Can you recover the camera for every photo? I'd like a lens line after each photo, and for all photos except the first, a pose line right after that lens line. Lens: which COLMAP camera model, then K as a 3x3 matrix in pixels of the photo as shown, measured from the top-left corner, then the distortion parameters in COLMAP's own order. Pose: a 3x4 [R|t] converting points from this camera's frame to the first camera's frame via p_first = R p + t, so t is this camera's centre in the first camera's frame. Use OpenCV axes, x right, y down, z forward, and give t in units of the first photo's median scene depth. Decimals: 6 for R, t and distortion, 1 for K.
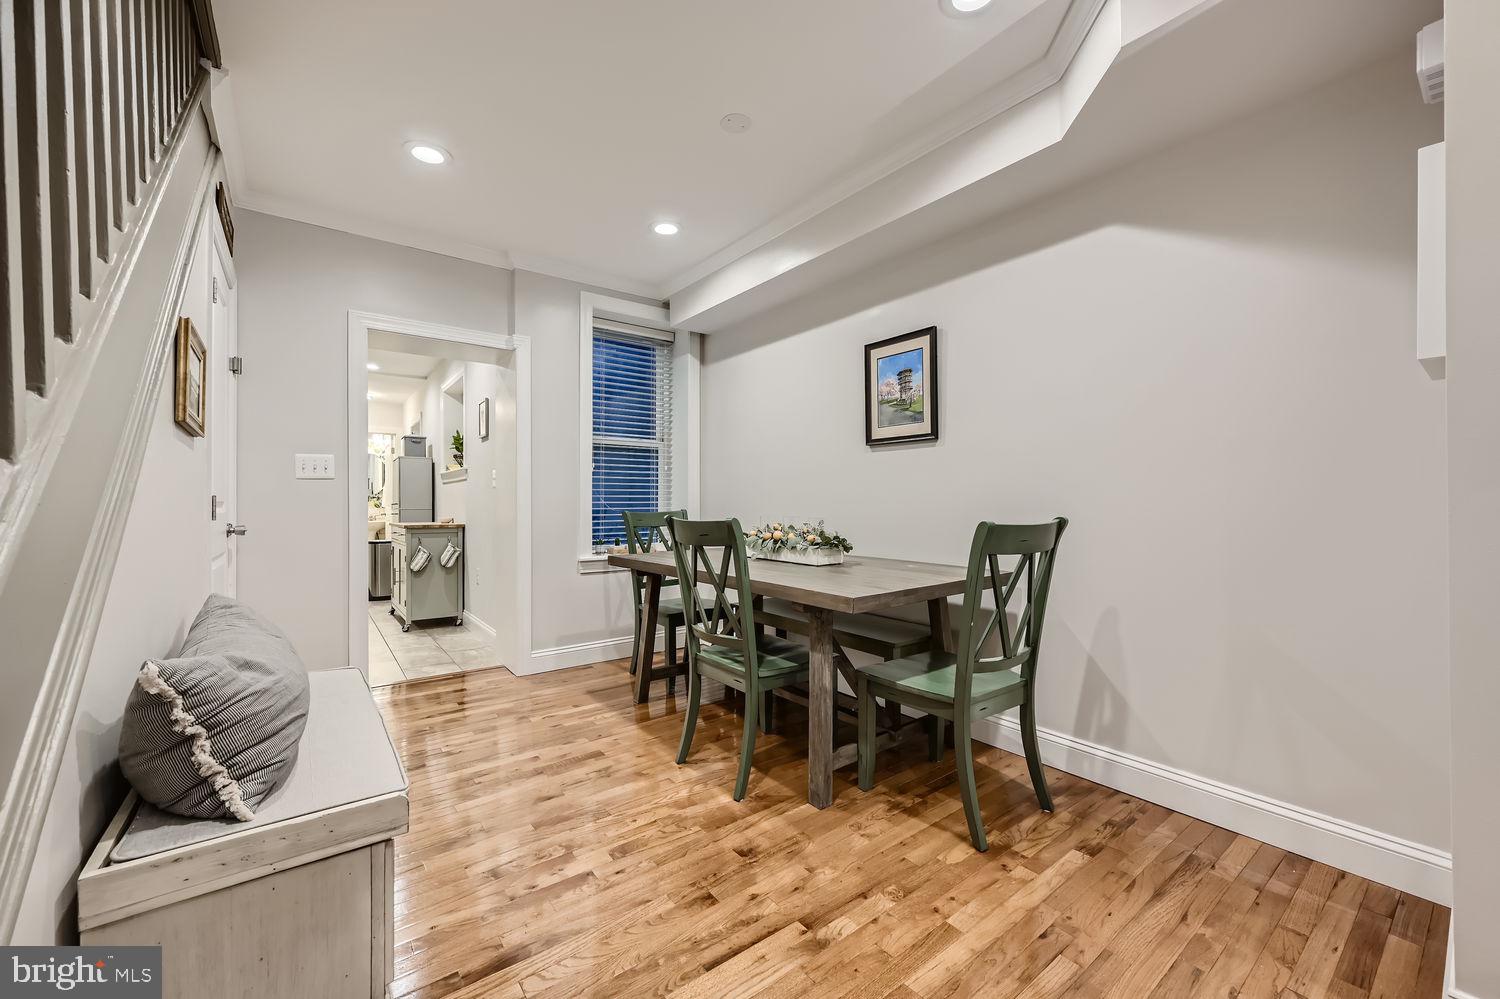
lens RADIAL K [[587.3, 0, 752.2], [0, 587.3, 501.9], [0, 0, 1]] dist [-0.000789, 0.000044]
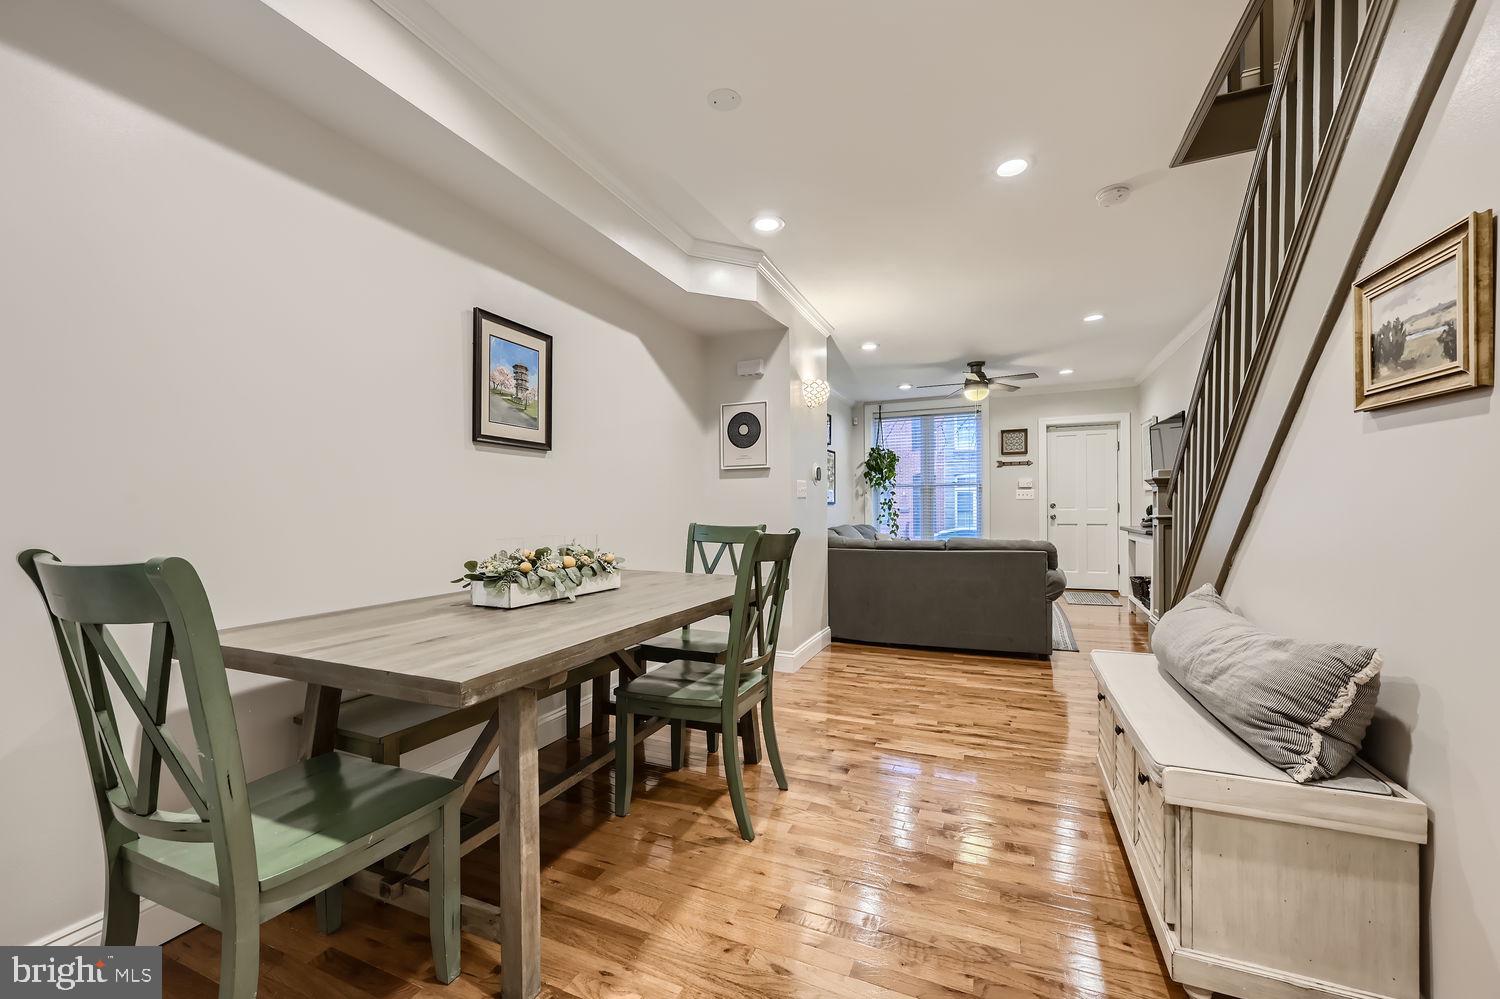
lens RADIAL K [[587.3, 0, 758.8], [0, 587.3, 498.9], [0, 0, 1]] dist [-0.000789, 0.000044]
pose [[-0.486056, 0.012606, 0.873837, -0.776997], [0.006629, 0.999920, -0.010737, -0.014275], [-0.873903, 0.000574, -0.486101, 1.276650]]
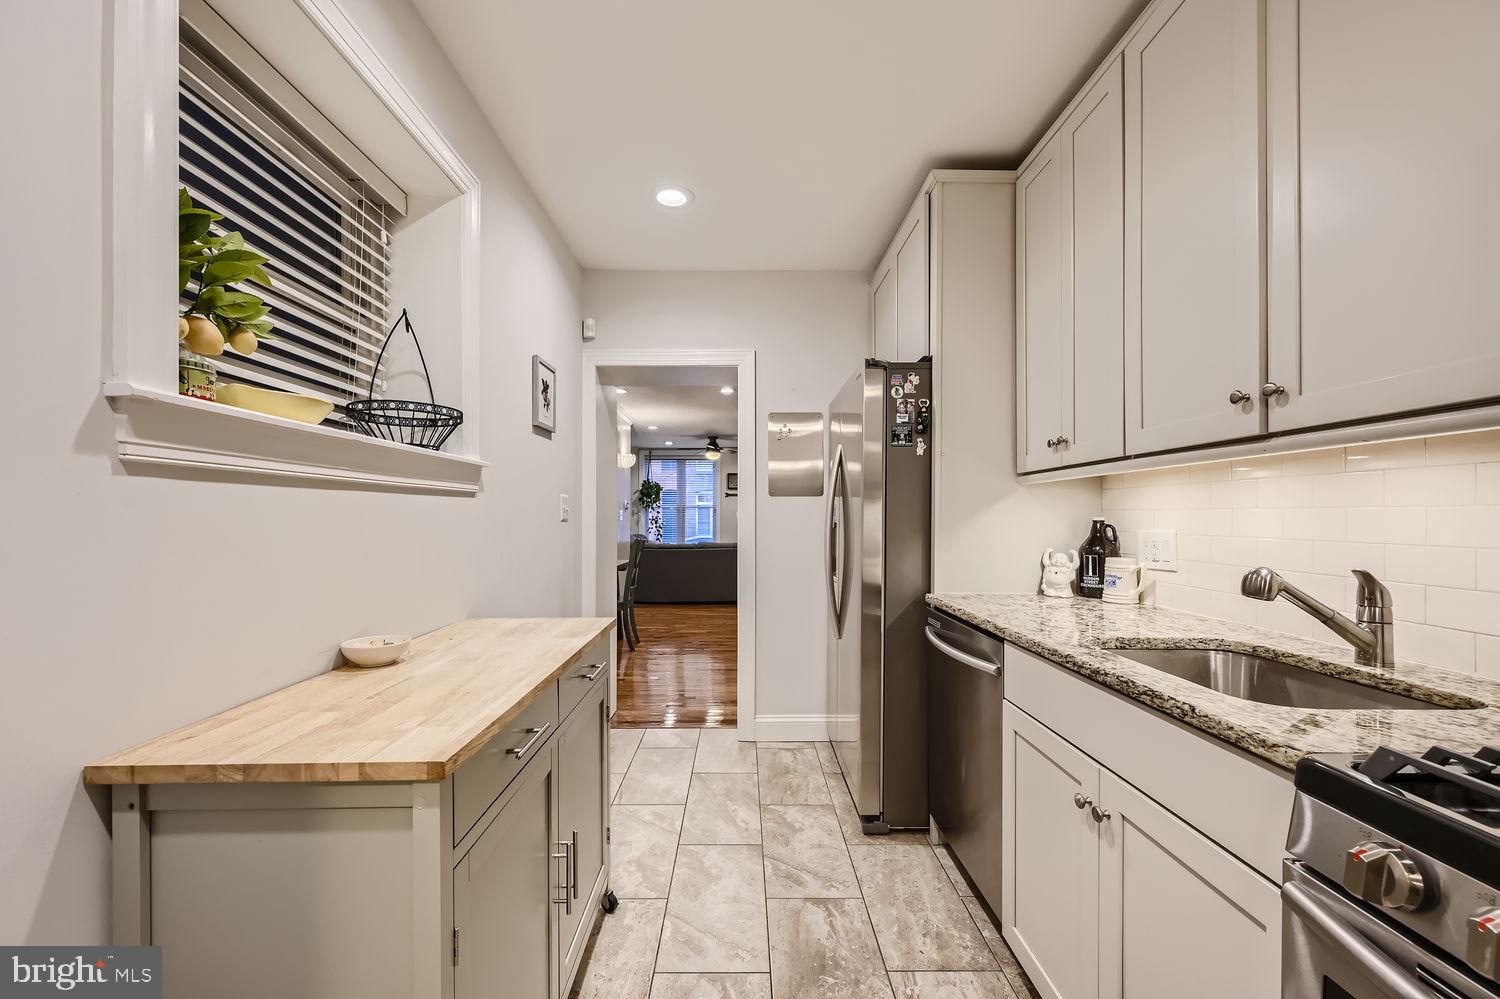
lens RADIAL K [[587.3, 0, 751.6], [0, 587.3, 511.8], [0, 0, 1]] dist [-0.000789, 0.000044]
pose [[-0.800483, -0.000765, 0.599355, -1.106146], [-0.003276, 0.999990, -0.003099, -0.033103], [-0.599346, -0.004445, -0.800478, 1.657451]]
